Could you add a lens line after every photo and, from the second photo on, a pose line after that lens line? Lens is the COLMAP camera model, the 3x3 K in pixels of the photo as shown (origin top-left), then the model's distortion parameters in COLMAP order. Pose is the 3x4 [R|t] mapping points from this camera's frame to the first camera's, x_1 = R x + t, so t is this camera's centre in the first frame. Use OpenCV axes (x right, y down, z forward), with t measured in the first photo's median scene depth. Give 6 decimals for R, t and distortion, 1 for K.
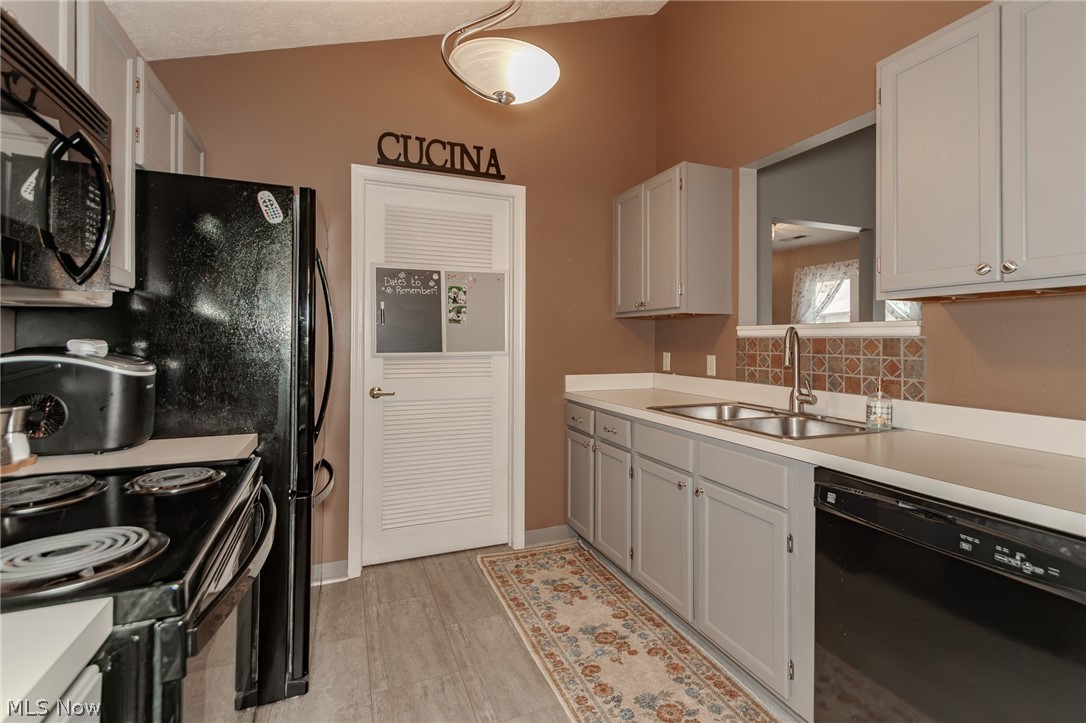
lens RADIAL K [[517.7, 0, 567.0], [0, 517.7, 322.9], [0, 0, 1]] dist [0.004580, -0.004923]
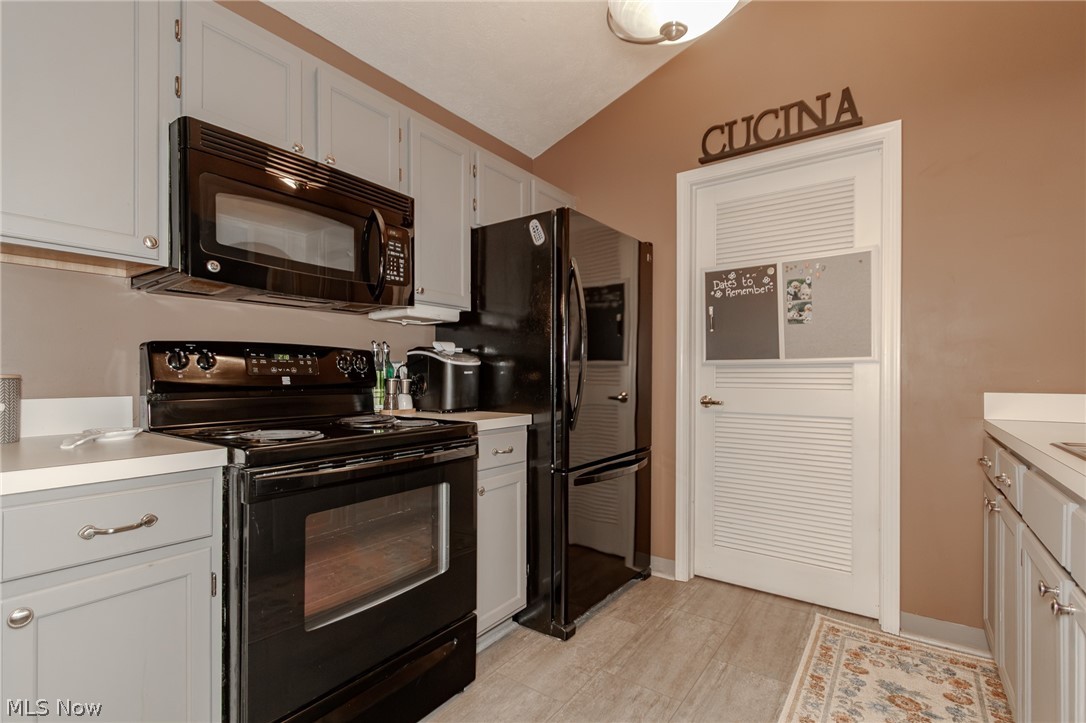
lens RADIAL K [[517.7, 0, 542.7], [0, 517.7, 371.1], [0, 0, 1]] dist [0.004580, -0.004923]
pose [[0.484490, -0.013384, -0.874694, 0.316200], [0.026149, 0.999658, -0.000812, 0.067527], [0.874406, -0.022479, 0.484674, 0.255157]]
